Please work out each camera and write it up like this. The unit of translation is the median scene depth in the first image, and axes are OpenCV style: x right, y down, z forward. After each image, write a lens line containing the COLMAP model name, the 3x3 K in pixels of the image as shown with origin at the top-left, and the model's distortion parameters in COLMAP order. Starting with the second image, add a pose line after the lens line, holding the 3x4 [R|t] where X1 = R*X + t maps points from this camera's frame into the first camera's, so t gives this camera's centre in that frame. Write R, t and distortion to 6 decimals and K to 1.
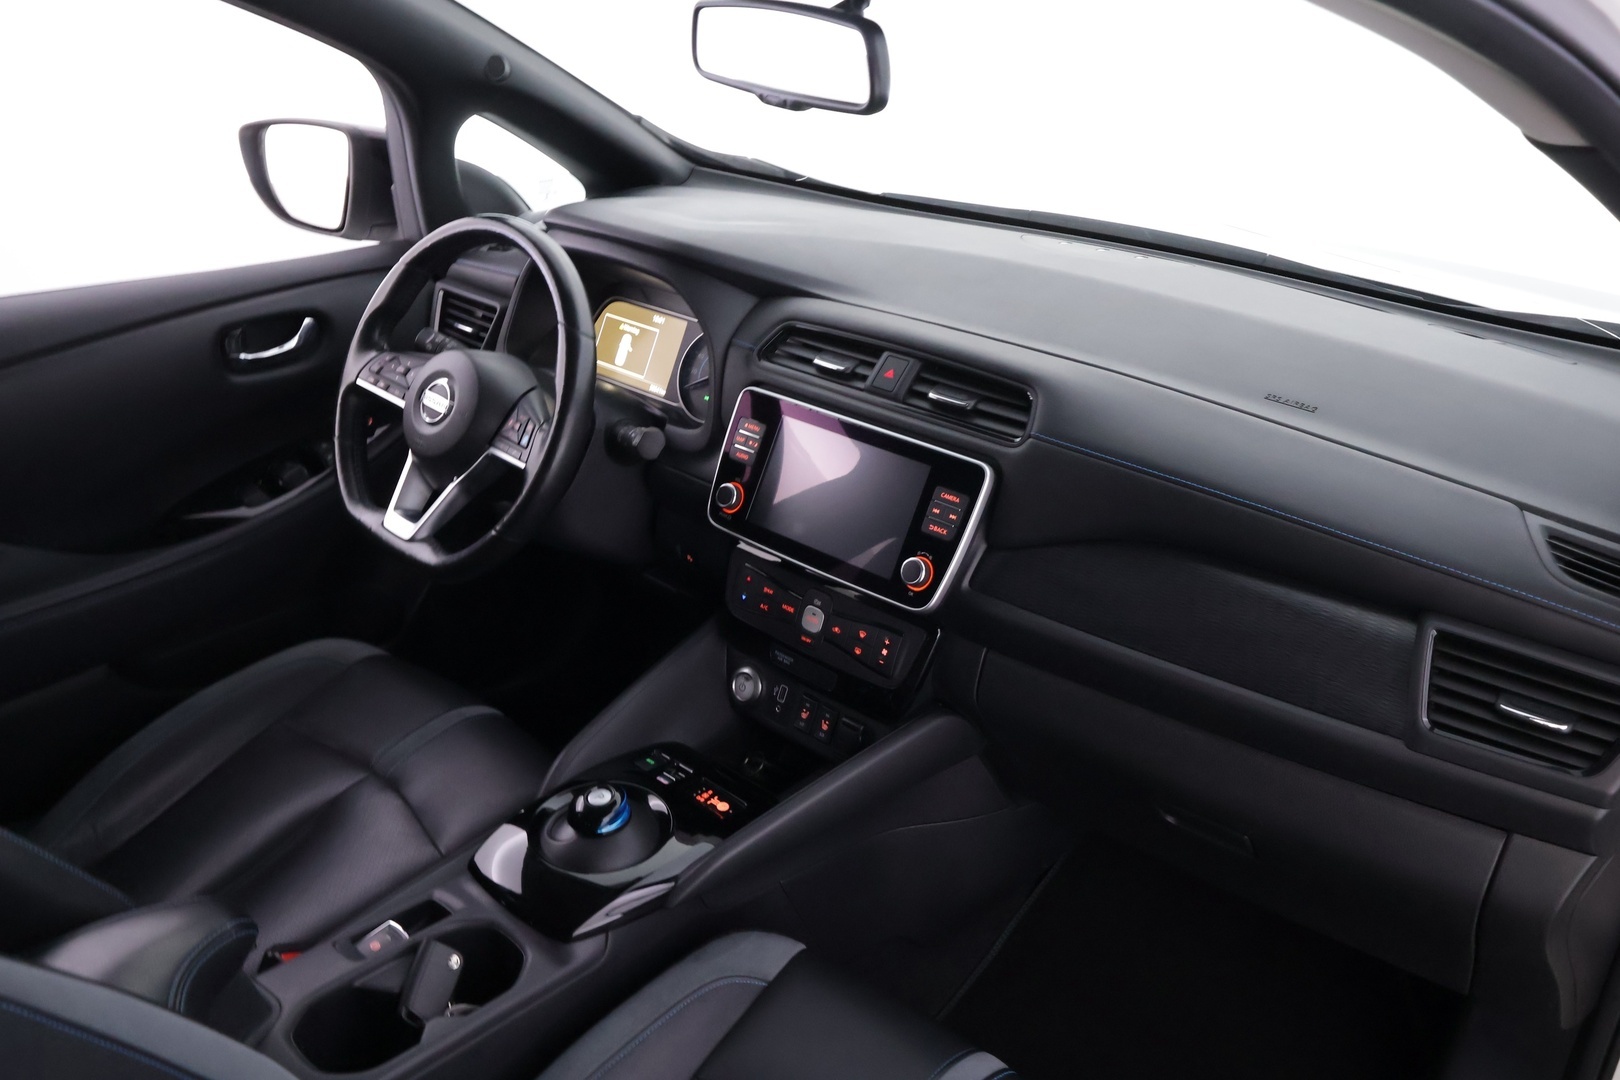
lens RADIAL K [[1268.7, 0, 811.4], [0, 1268.7, 546.3], [0, 0, 1]] dist [0.003051, -0.005150]
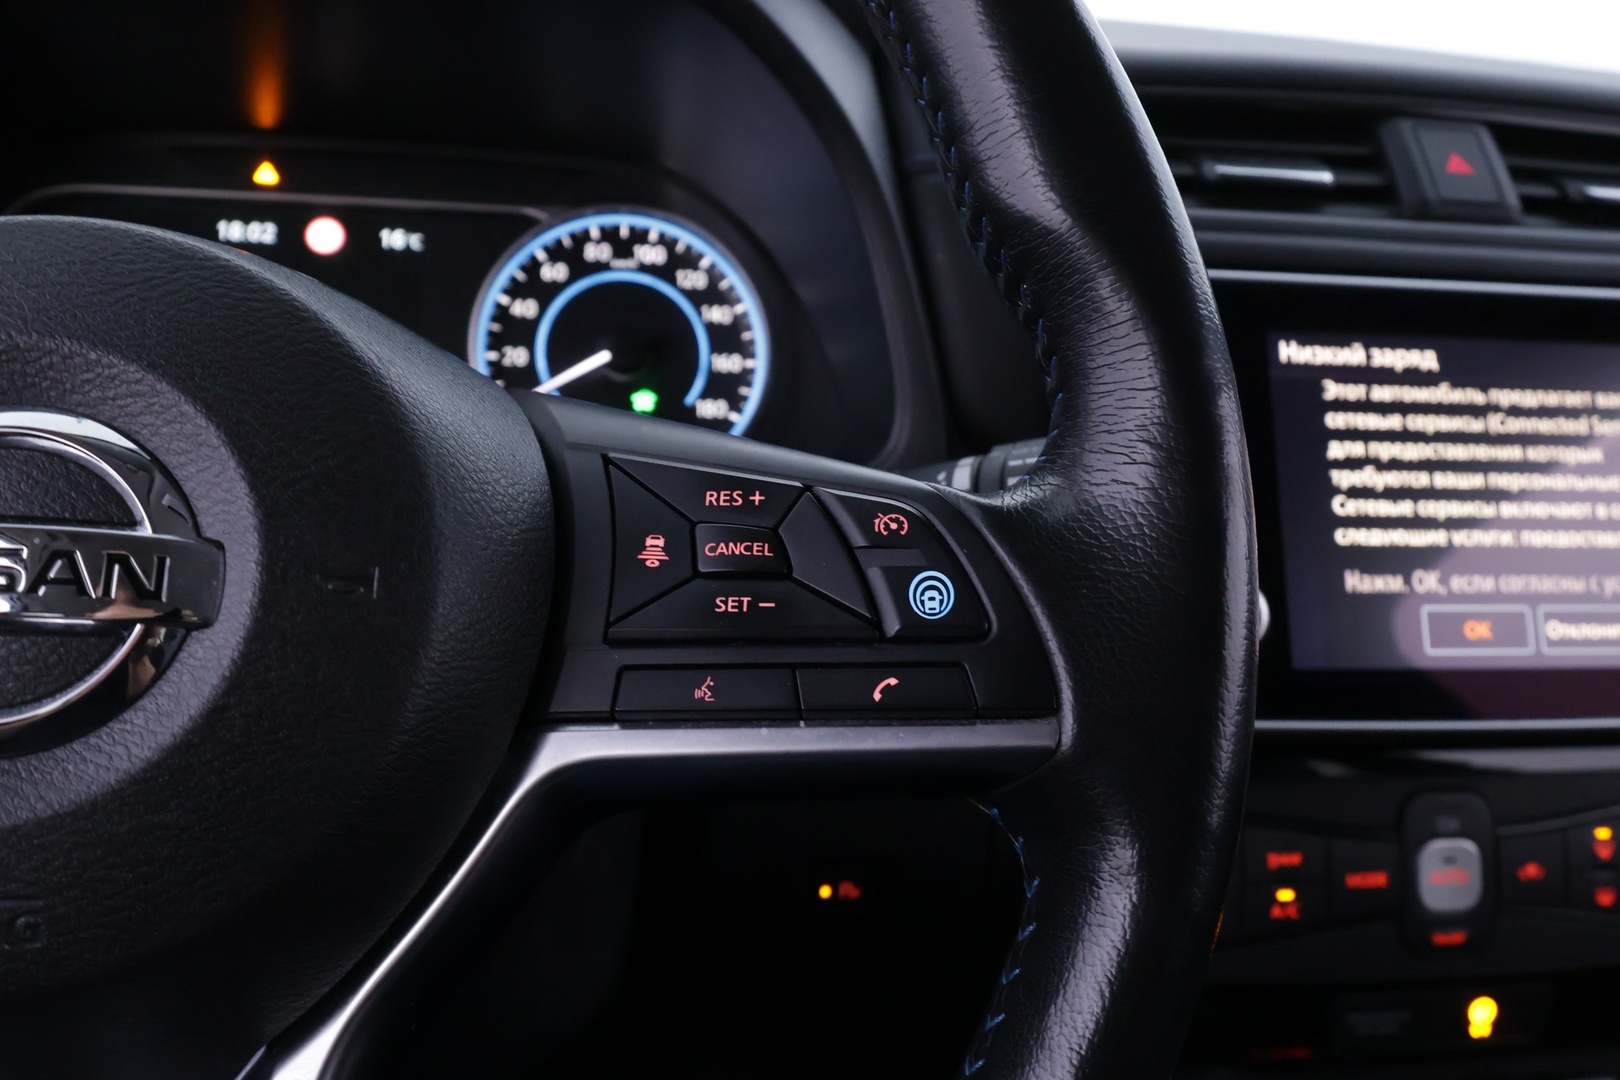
lens RADIAL K [[1268.7, 0, 811.4], [0, 1268.7, 546.3], [0, 0, 1]] dist [0.003051, -0.005150]
pose [[0.641127, -0.238149, 0.729548, -0.349050], [0.303383, 0.951848, 0.044103, -0.099225], [-0.704922, 0.193057, 0.682506, 0.868027]]
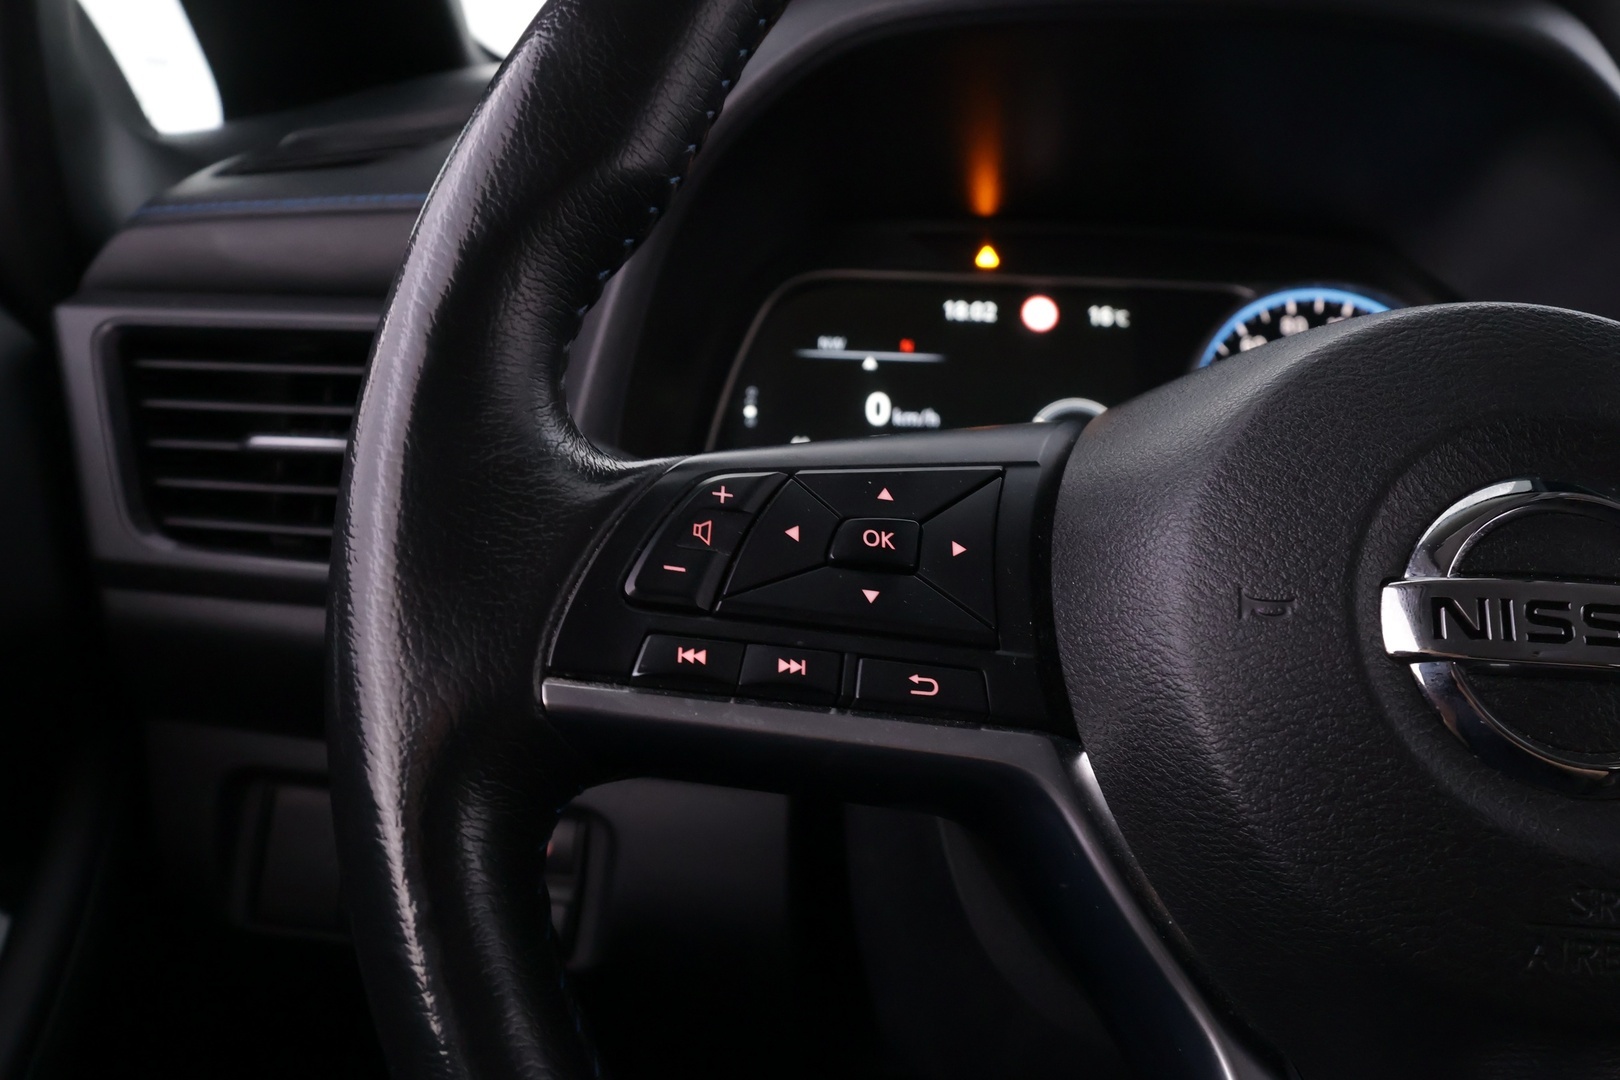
lens RADIAL K [[1268.7, 0, 811.4], [0, 1268.7, 546.3], [0, 0, 1]] dist [0.003051, -0.005150]
pose [[0.743158, -0.186718, 0.642536, -0.468468], [0.286313, 0.956661, -0.053150, -0.144529], [-0.604765, 0.223466, 0.764410, 0.966365]]
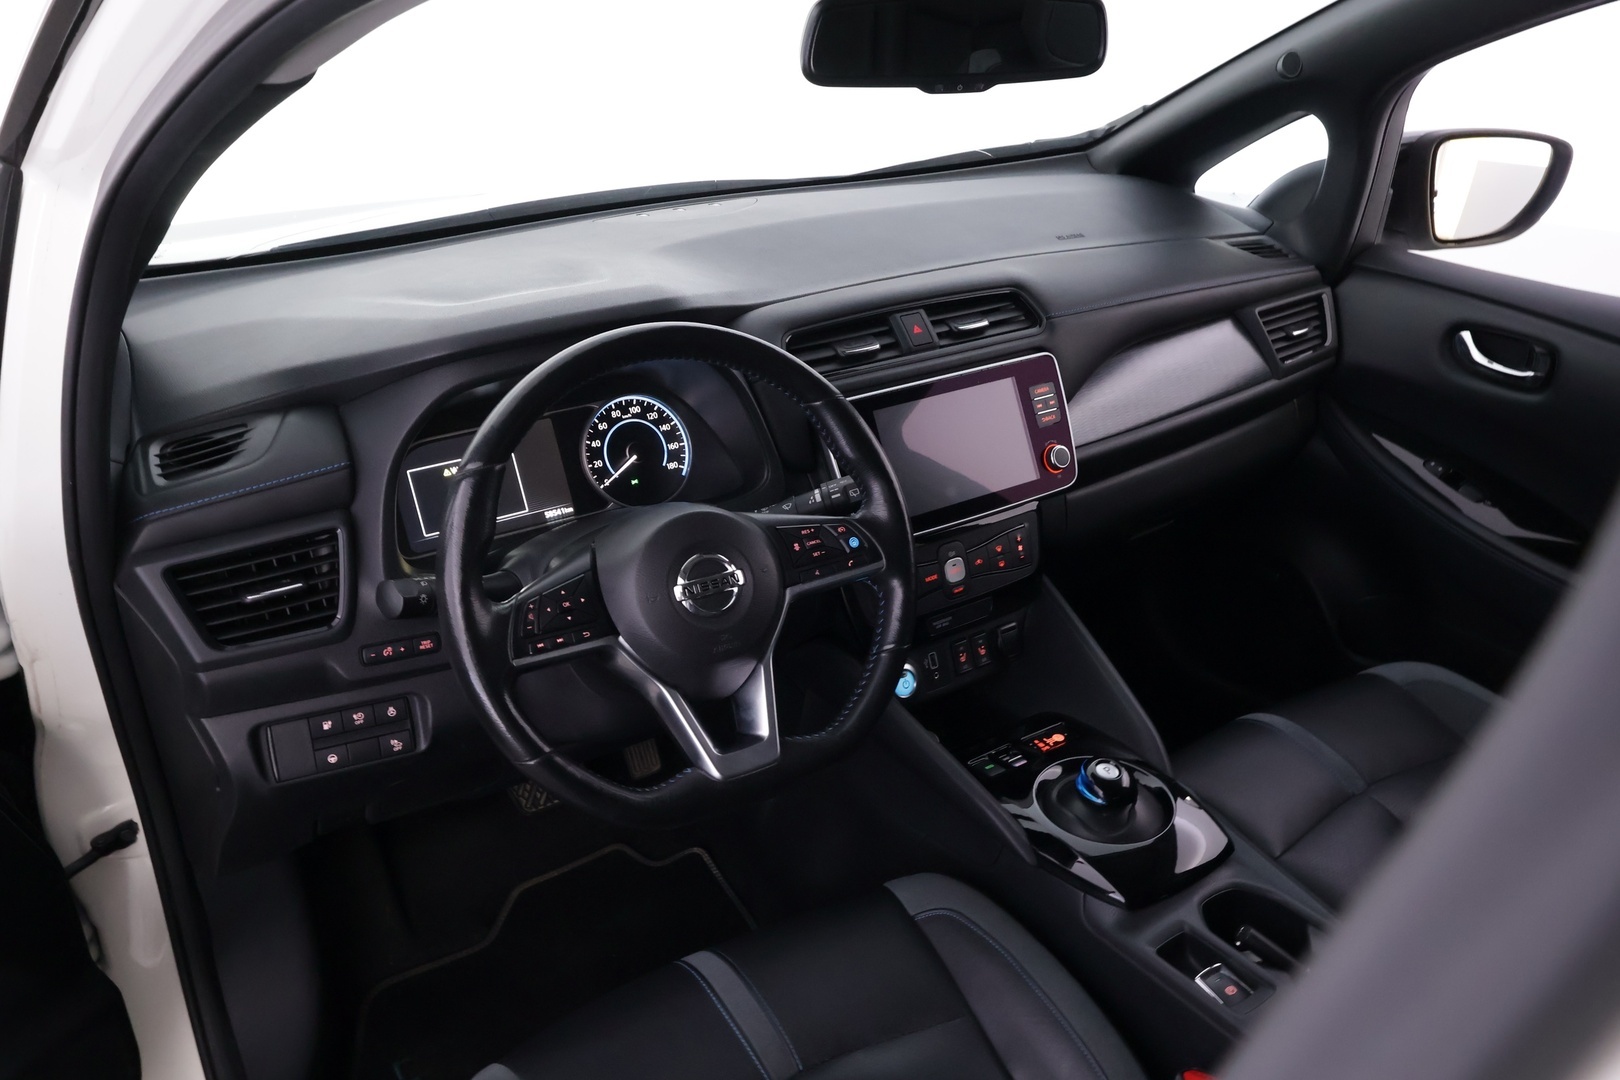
lens RADIAL K [[1268.7, 0, 811.4], [0, 1268.7, 546.3], [0, 0, 1]] dist [0.003051, -0.005150]
pose [[0.264675, -0.466105, 0.844212, -0.916960], [0.434793, 0.839080, 0.326956, -0.357976], [-0.860757, 0.280520, 0.424743, 0.649149]]
